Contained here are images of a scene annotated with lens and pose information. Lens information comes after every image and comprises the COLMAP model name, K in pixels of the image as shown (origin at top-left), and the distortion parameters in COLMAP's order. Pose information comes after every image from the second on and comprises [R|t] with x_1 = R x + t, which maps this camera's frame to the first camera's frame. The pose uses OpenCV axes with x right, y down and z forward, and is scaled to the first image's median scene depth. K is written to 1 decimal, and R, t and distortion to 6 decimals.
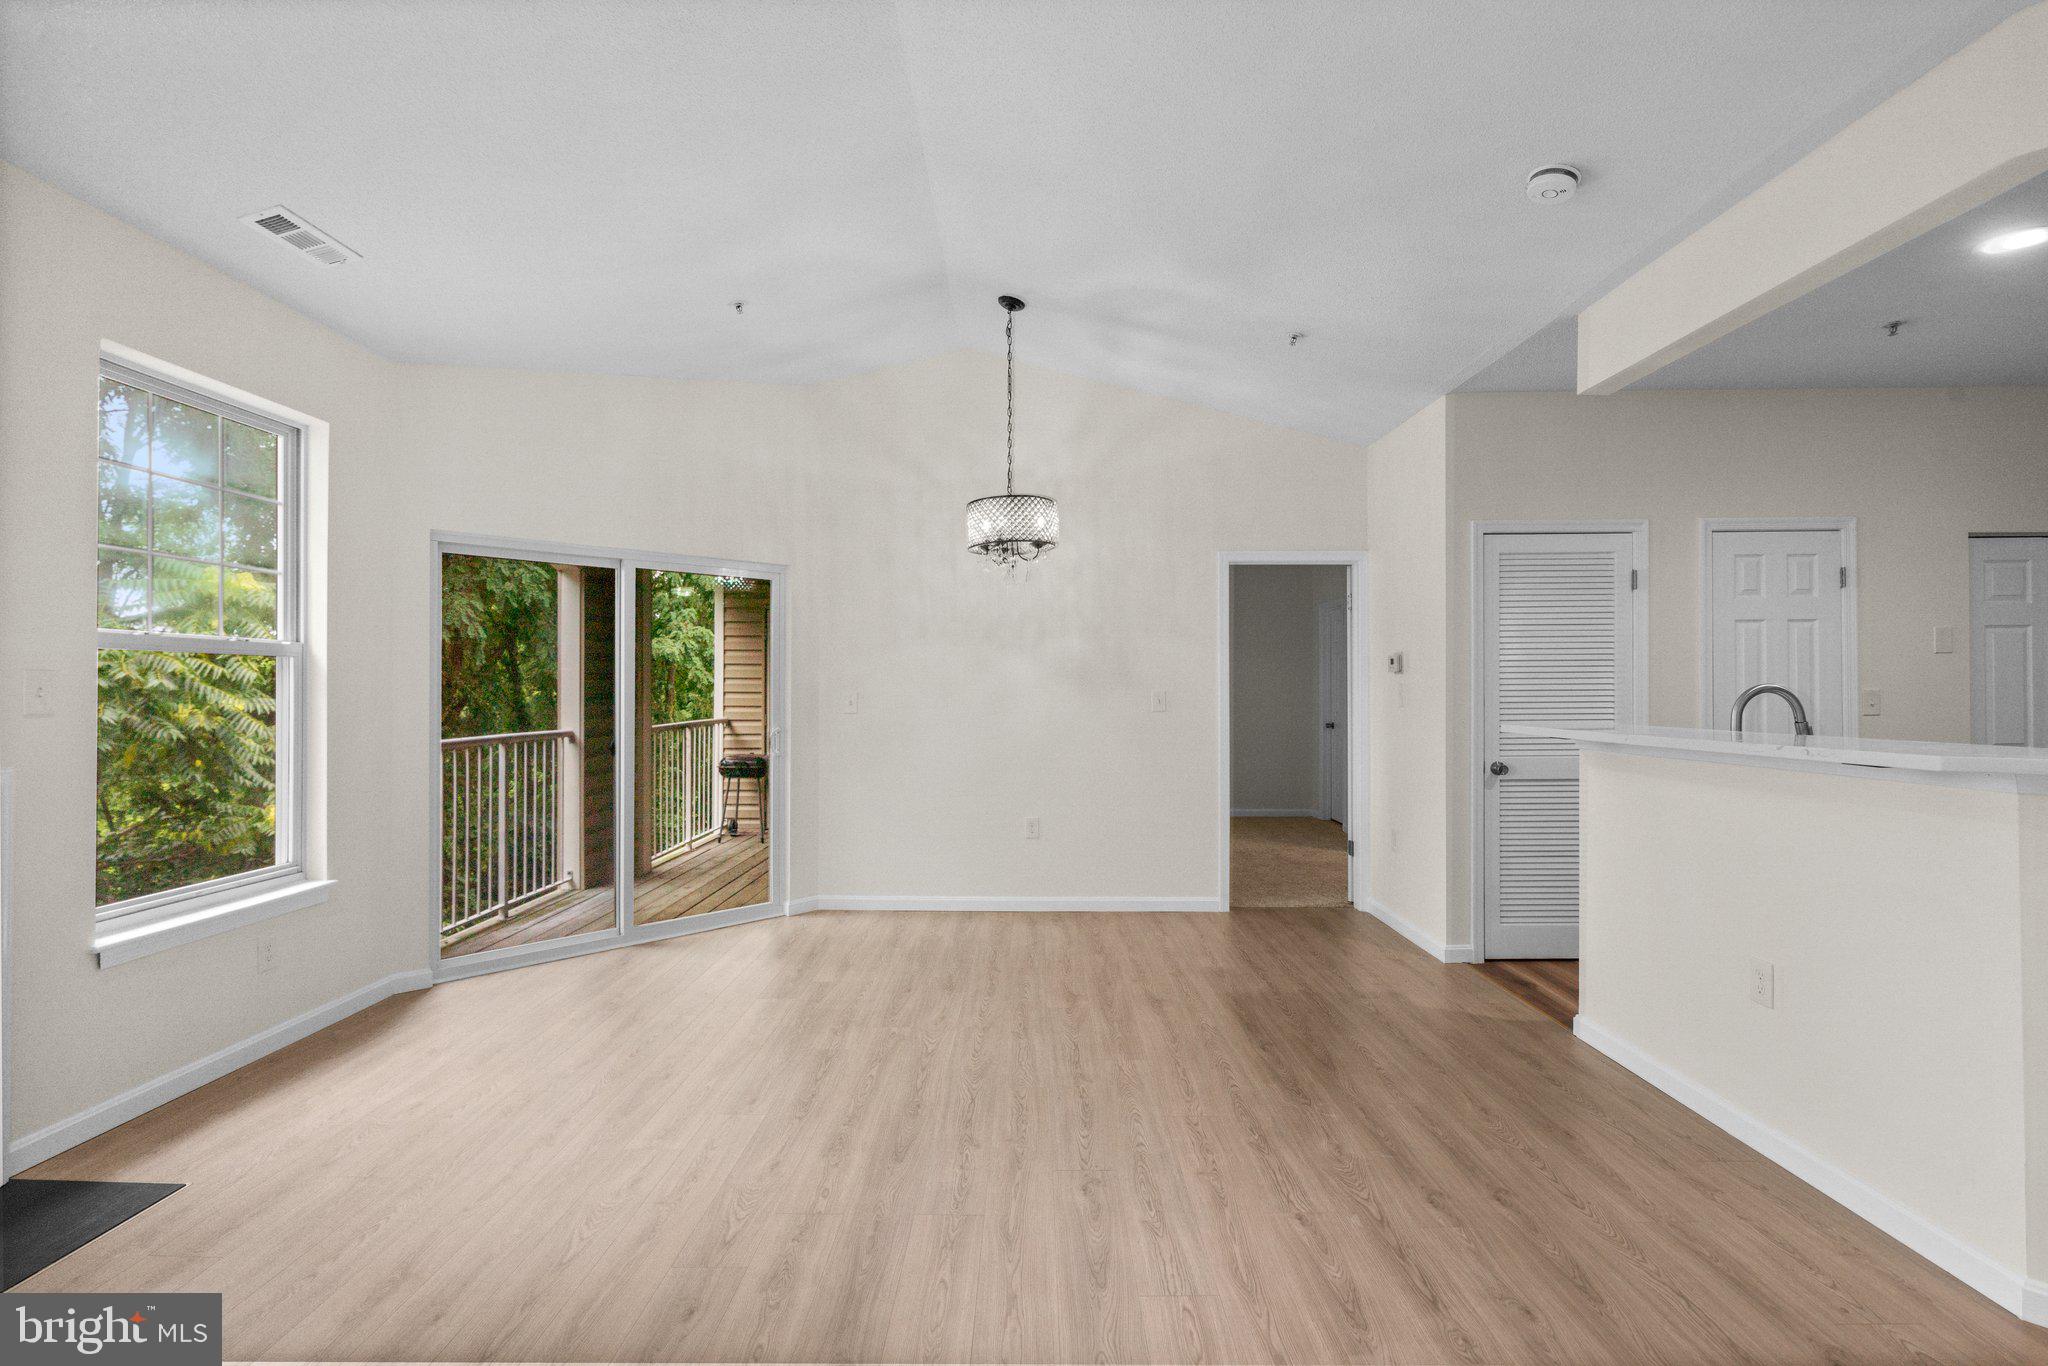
lens RADIAL K [[920.8, 0, 1018.6], [0, 920.8, 684.2], [0, 0, 1]] dist [-0.005861, -0.000217]
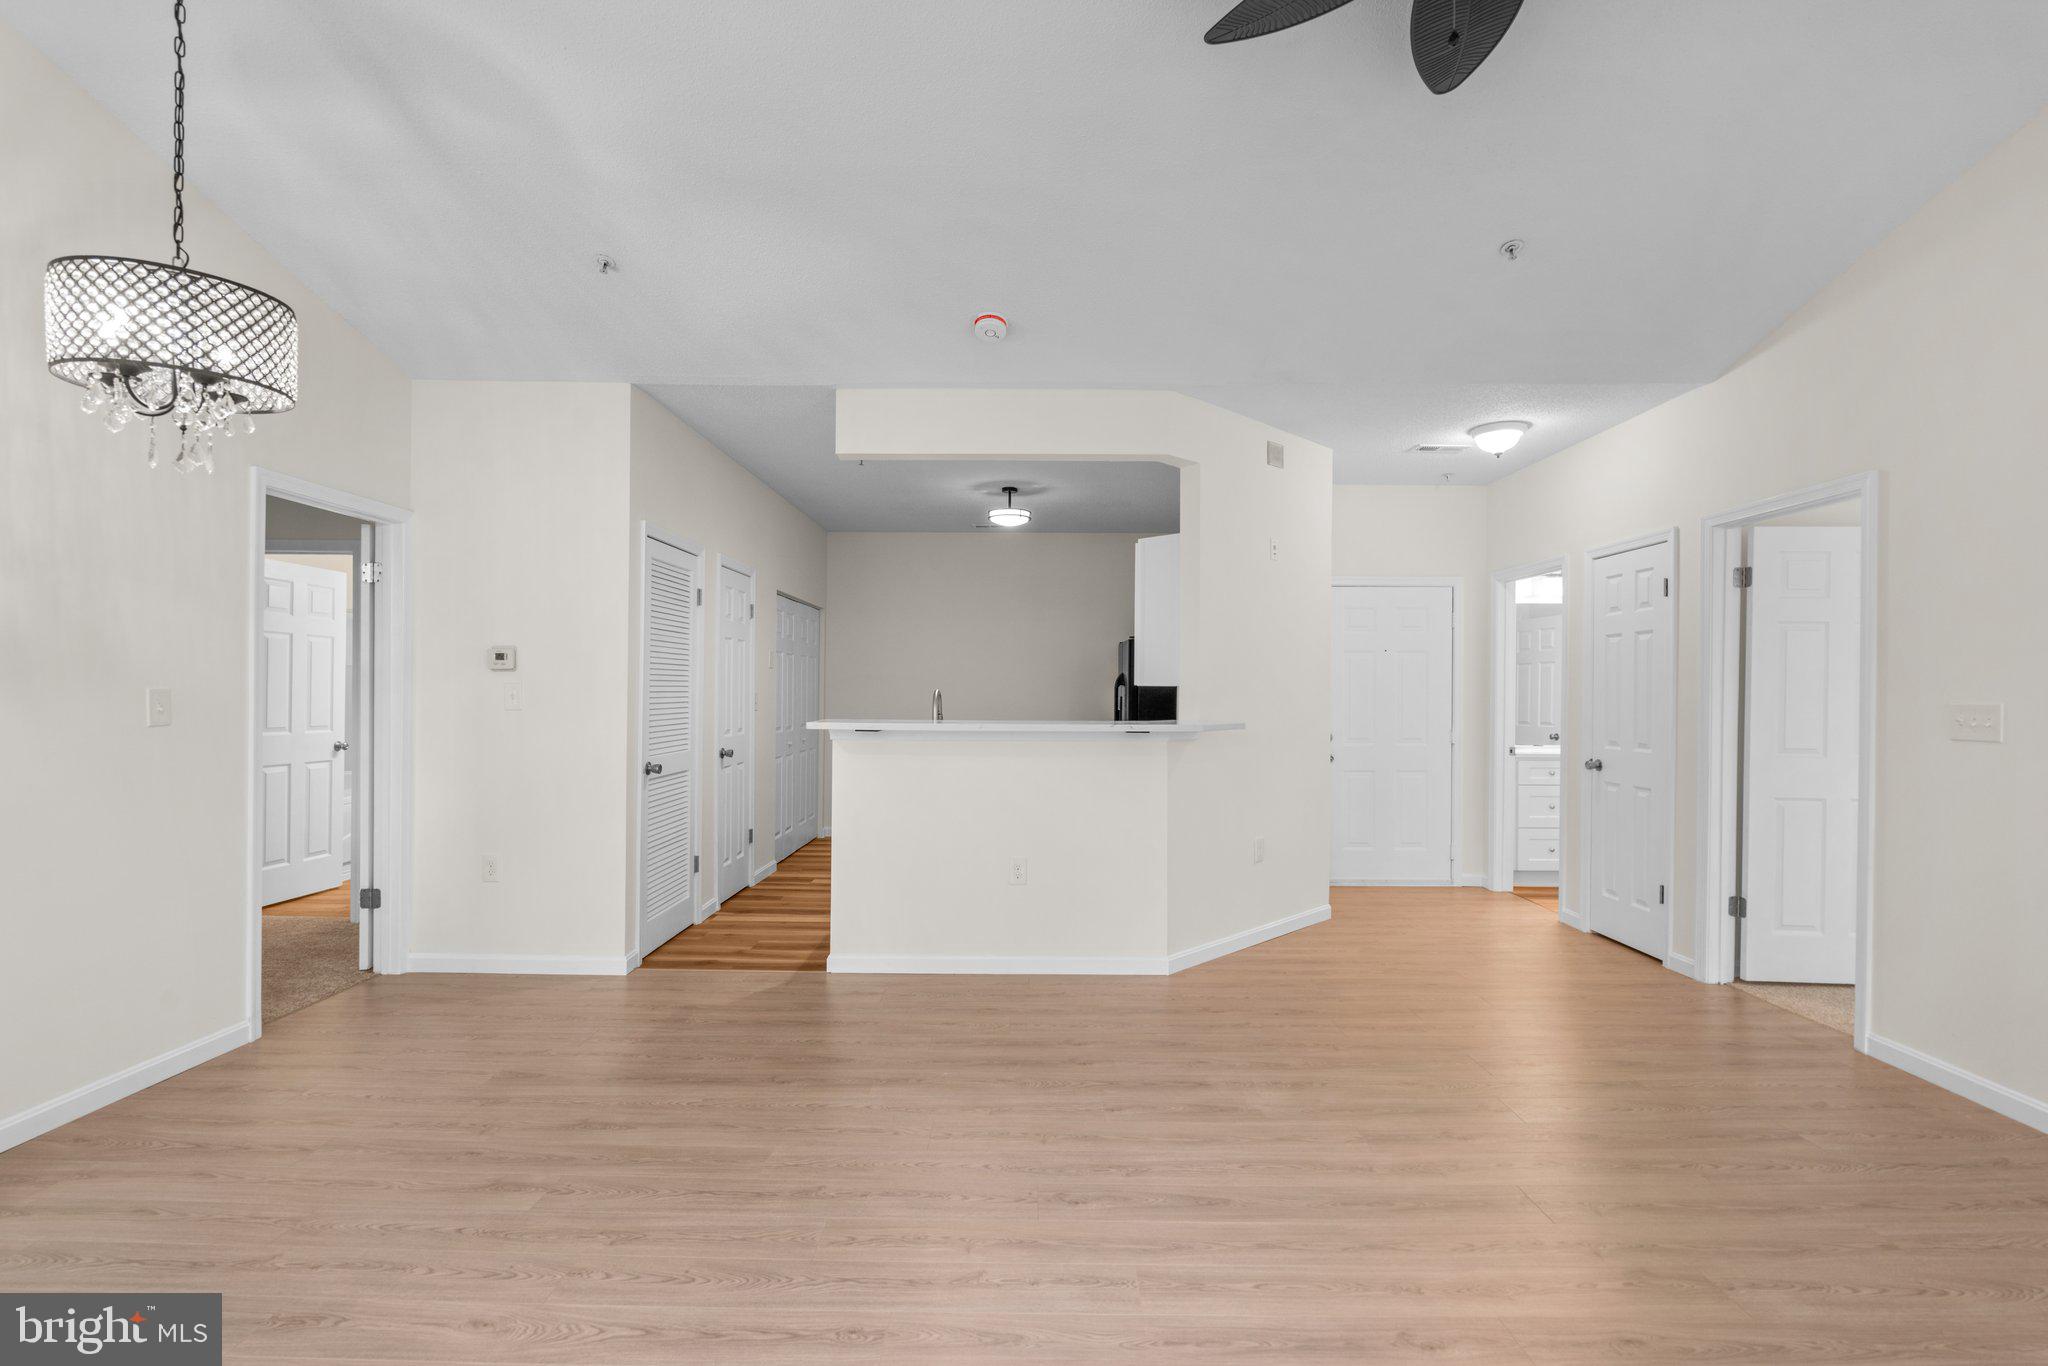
lens RADIAL K [[934.3, 0, 1013.8], [0, 934.3, 696.8], [0, 0, 1]] dist [-0.004888, 0.000744]
pose [[-0.000624, -0.003857, 0.999992, -0.613686], [-0.013378, 0.999903, 0.003849, 0.003533], [-0.999910, -0.013375, -0.000675, 0.712771]]
